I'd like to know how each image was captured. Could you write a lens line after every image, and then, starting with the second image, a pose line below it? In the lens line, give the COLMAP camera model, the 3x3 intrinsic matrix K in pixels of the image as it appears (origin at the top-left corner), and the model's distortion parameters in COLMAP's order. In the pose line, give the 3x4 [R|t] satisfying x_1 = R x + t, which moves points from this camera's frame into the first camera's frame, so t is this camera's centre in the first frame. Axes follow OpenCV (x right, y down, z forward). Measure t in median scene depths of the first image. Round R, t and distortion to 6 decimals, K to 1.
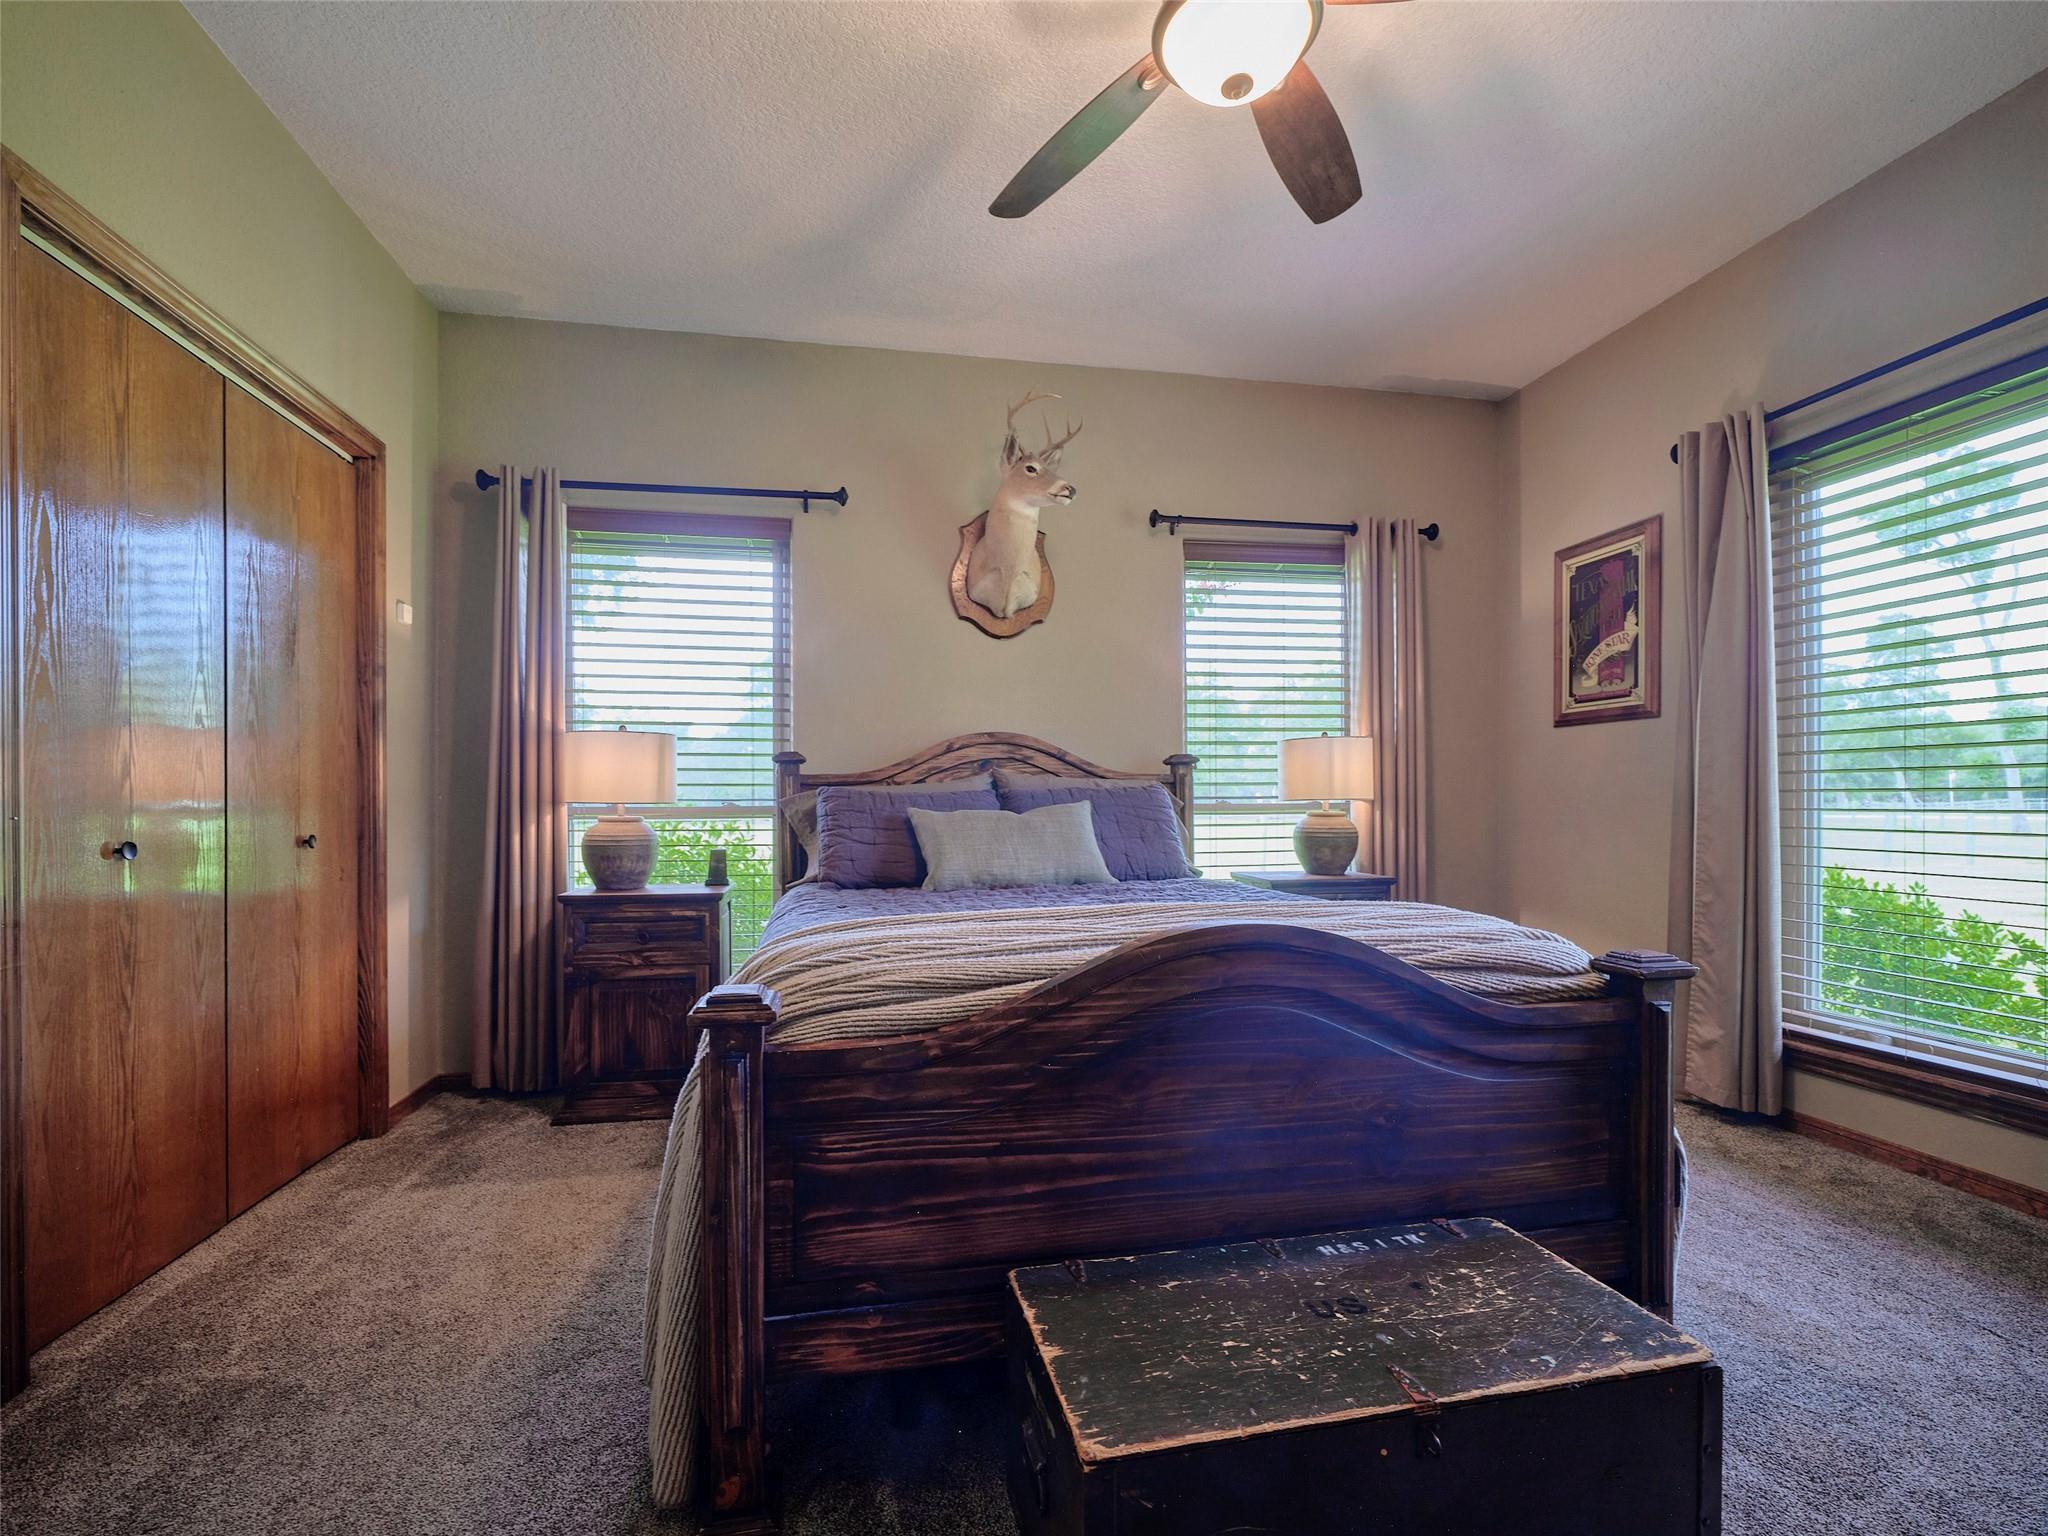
lens RADIAL K [[933.7, 0, 1024.3], [0, 933.7, 794.0], [0, 0, 1]] dist [-0.002080, 0.000349]
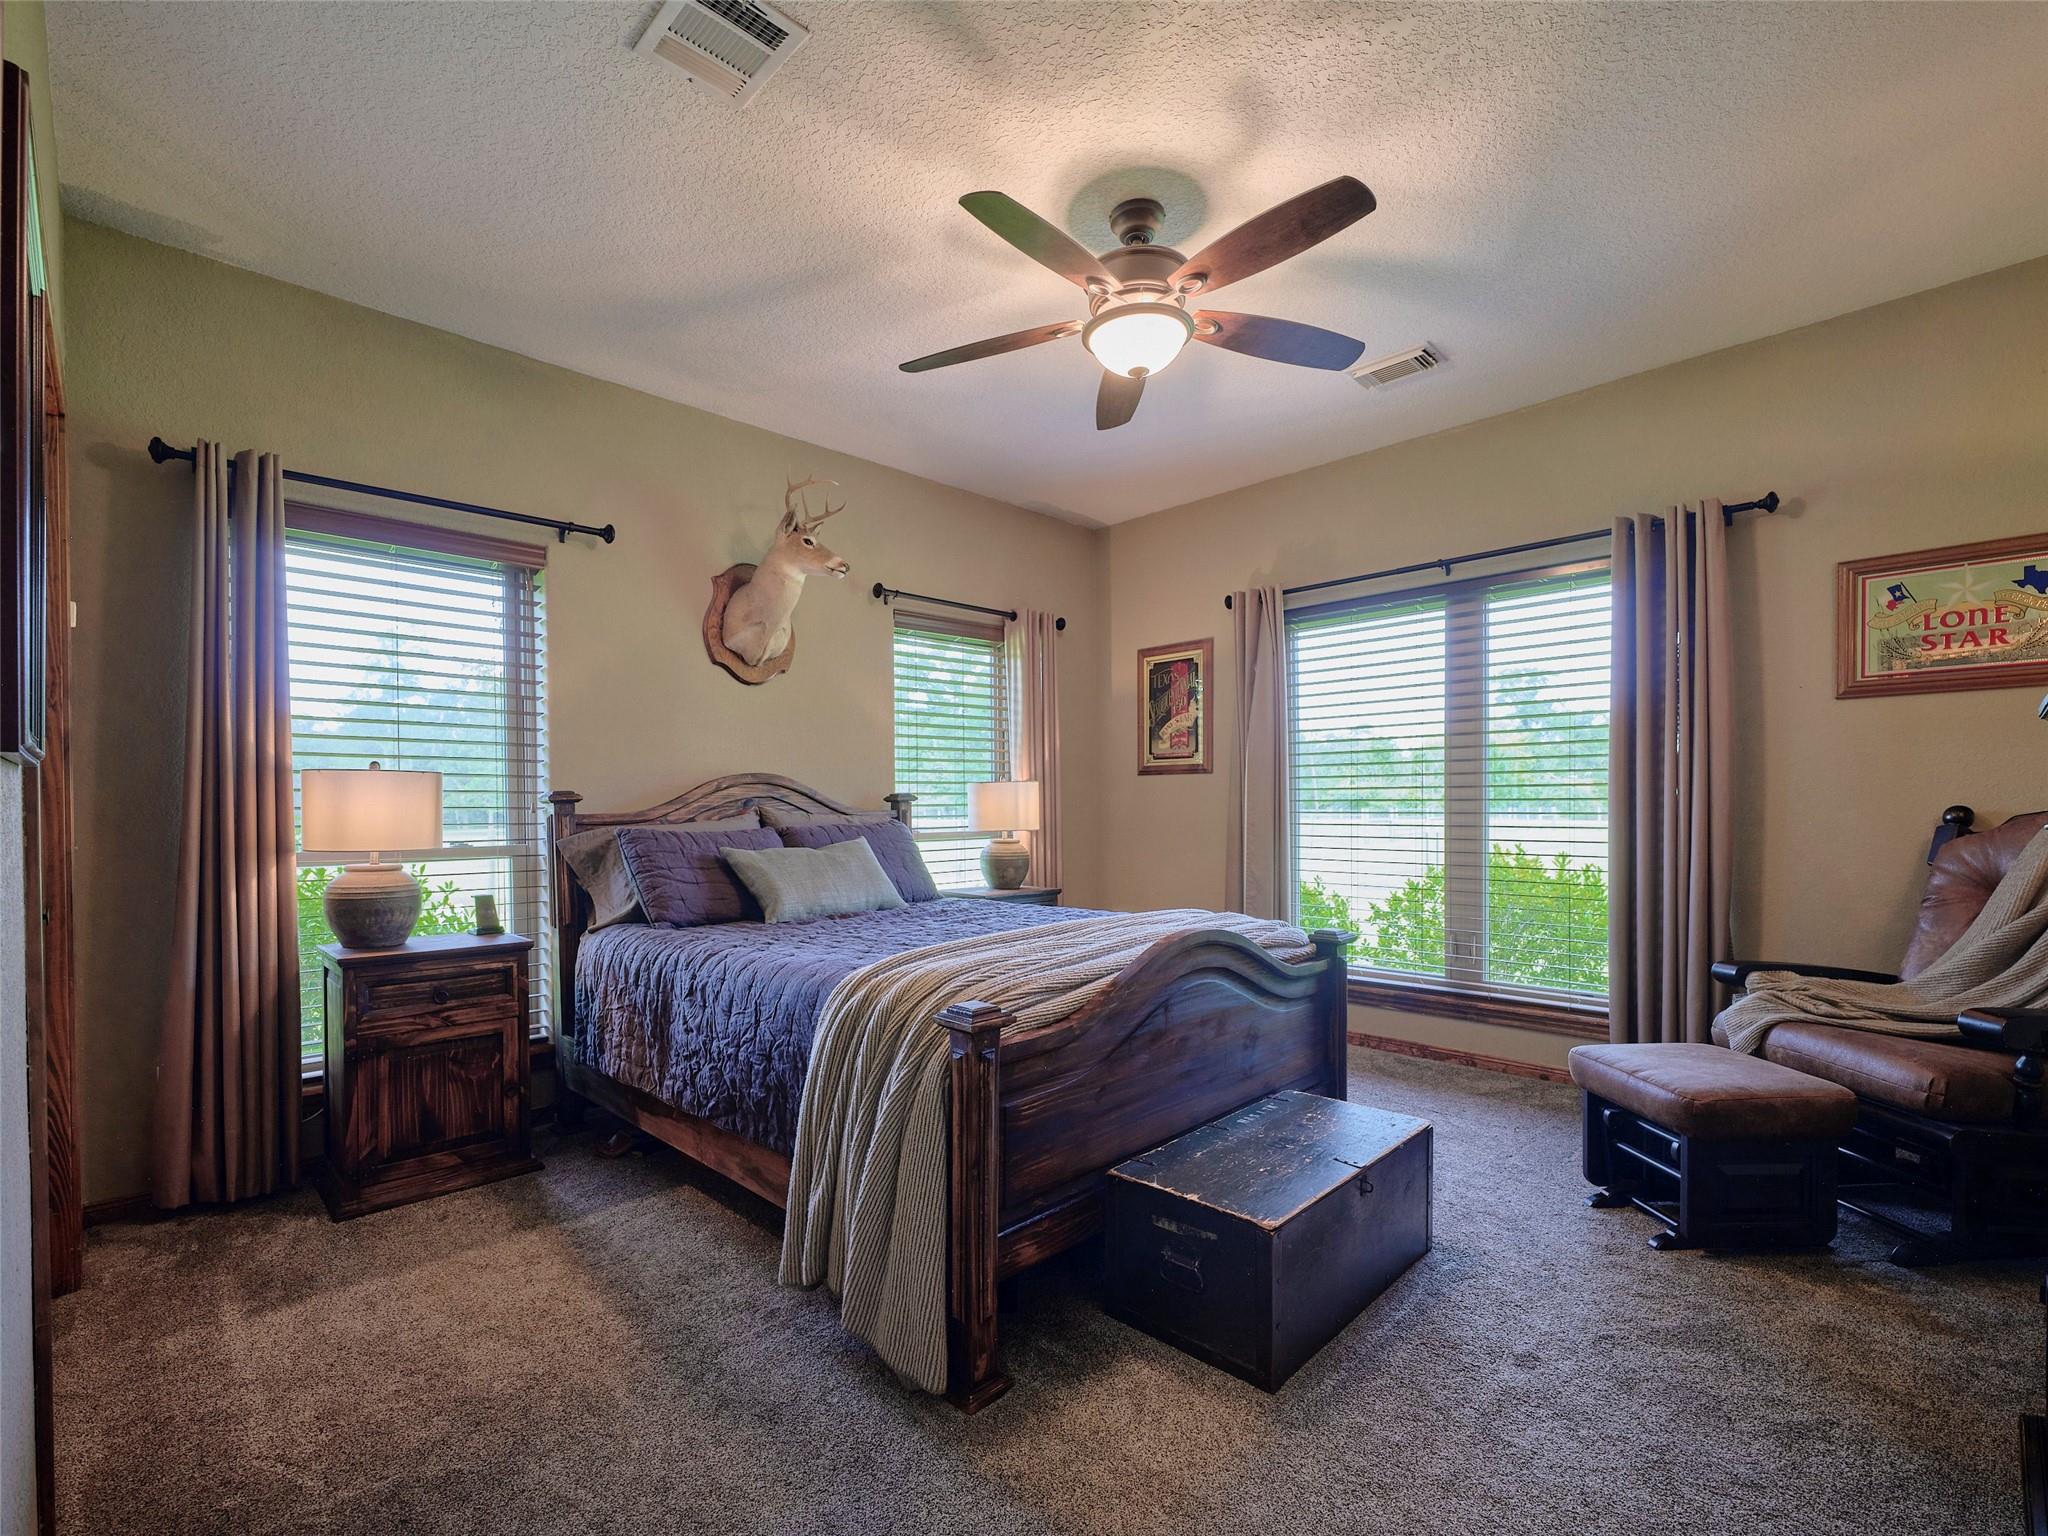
lens RADIAL K [[927.2, 0, 1020.8], [0, 927.2, 800.3], [0, 0, 1]] dist [-0.001834, -0.000461]
pose [[0.832737, 0.002191, 0.553664, -0.400169], [-0.001775, 0.999998, -0.001288, -0.036284], [-0.553666, 0.000089, 0.832739, -0.071060]]
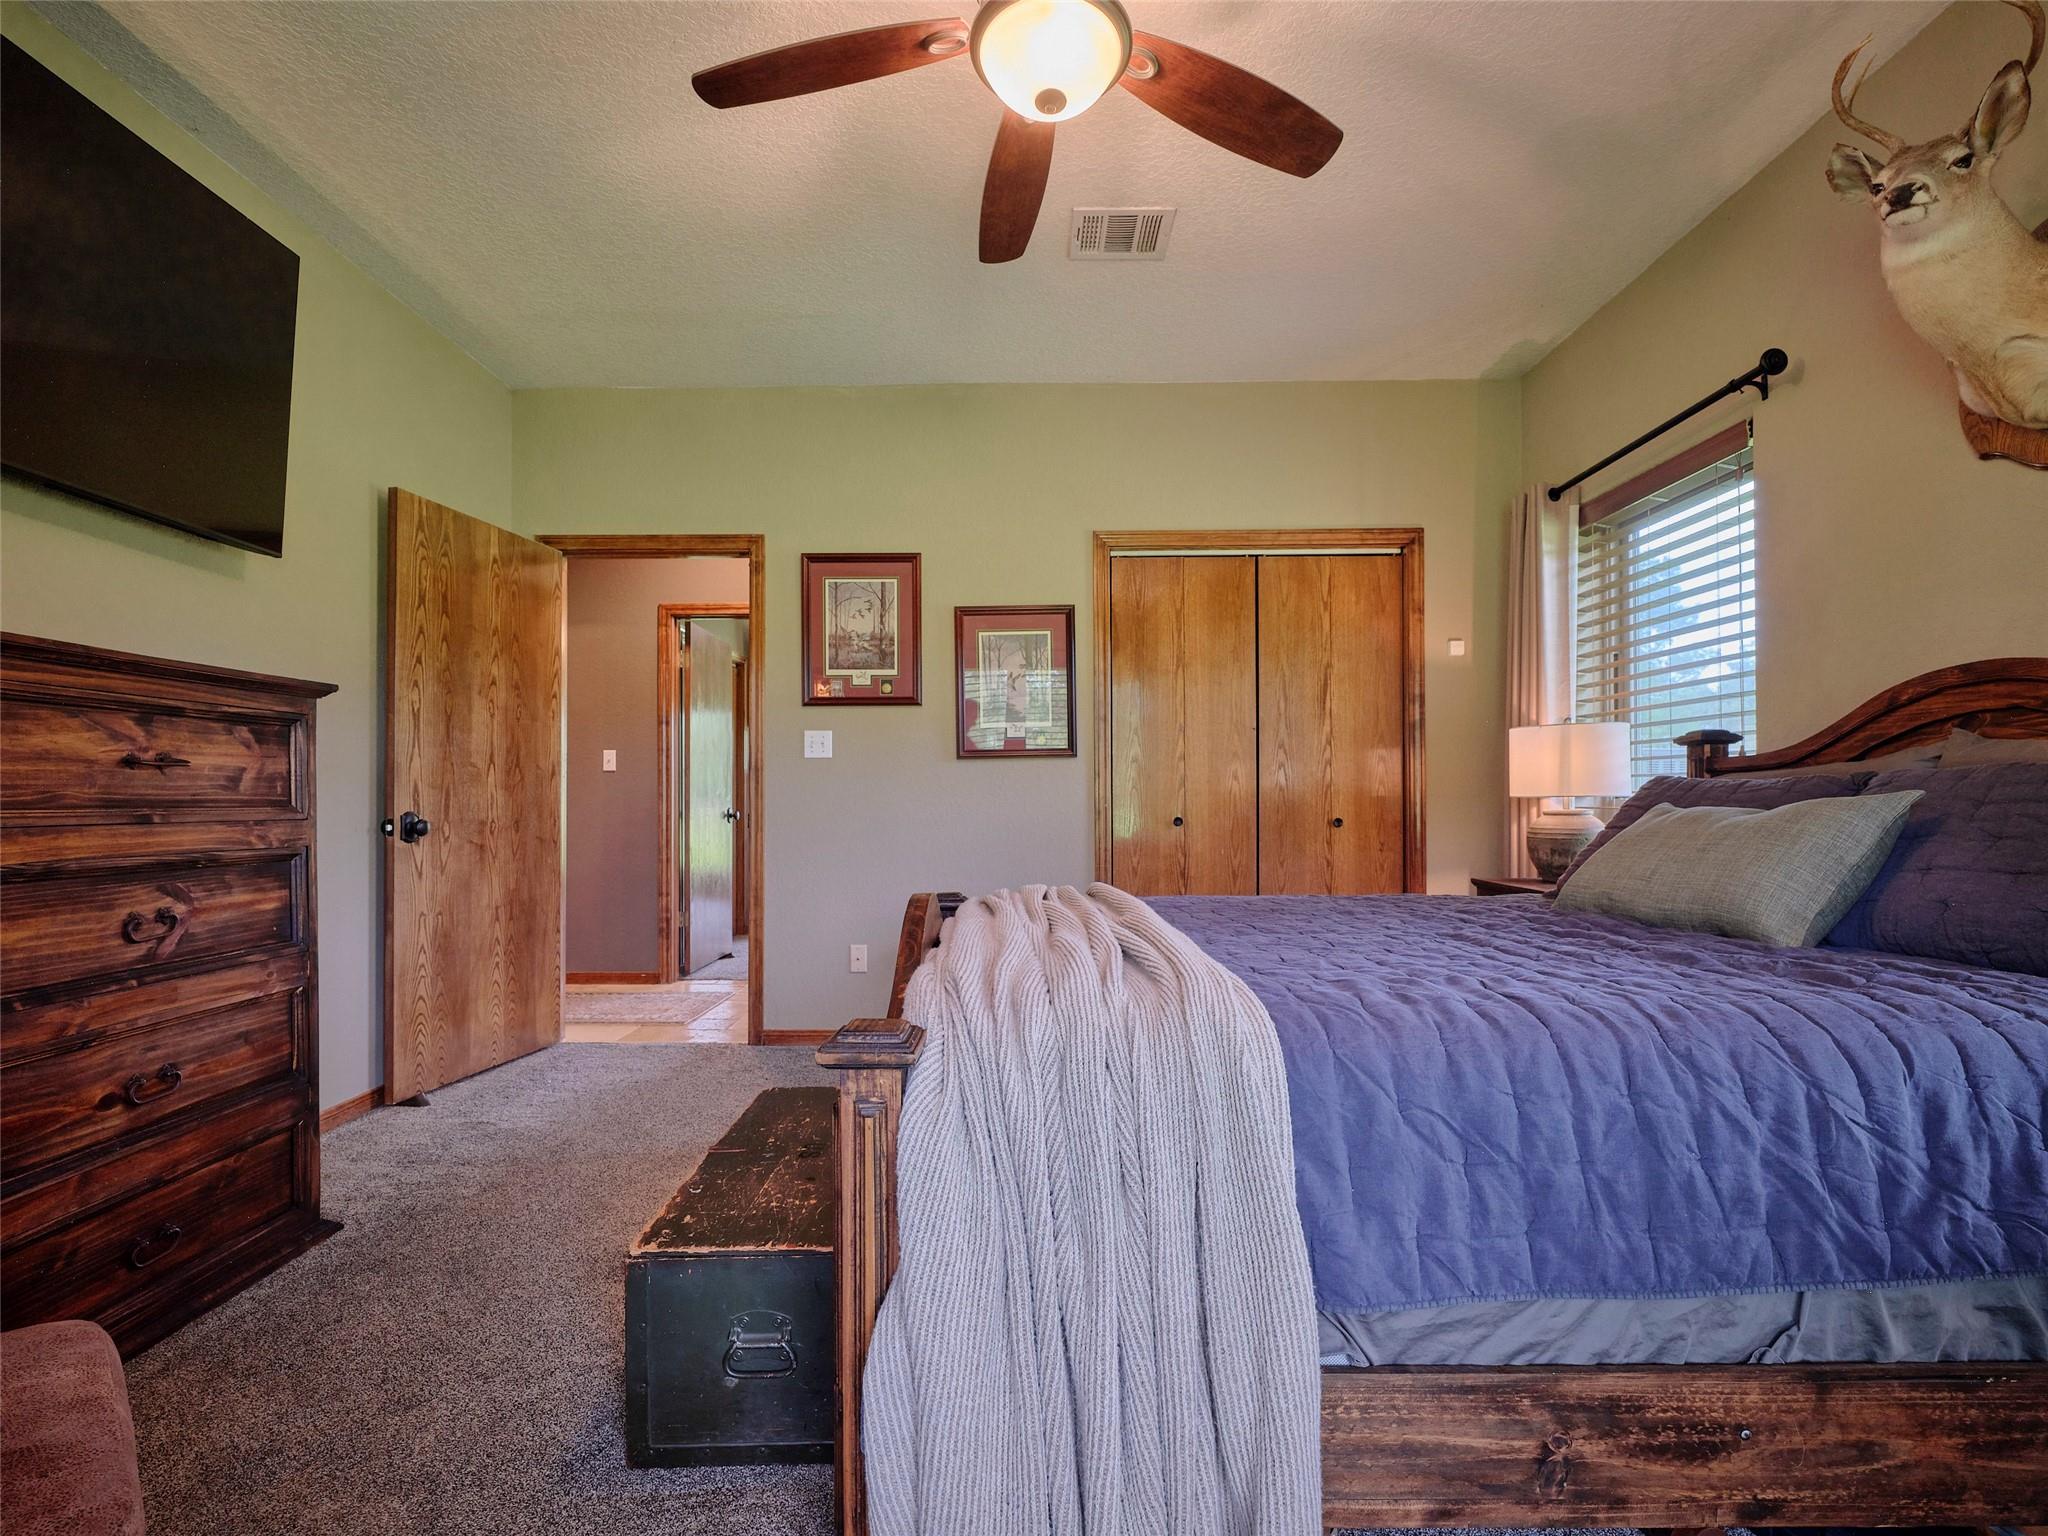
lens RADIAL K [[938.6, 0, 1020.8], [0, 938.6, 787.1], [0, 0, 1]] dist [0.000676, 0.000258]
pose [[-0.199314, -0.010452, -0.979880, 0.647384], [0.015979, 0.999776, -0.013914, 0.003988], [0.979805, -0.018431, -0.199102, 0.613690]]
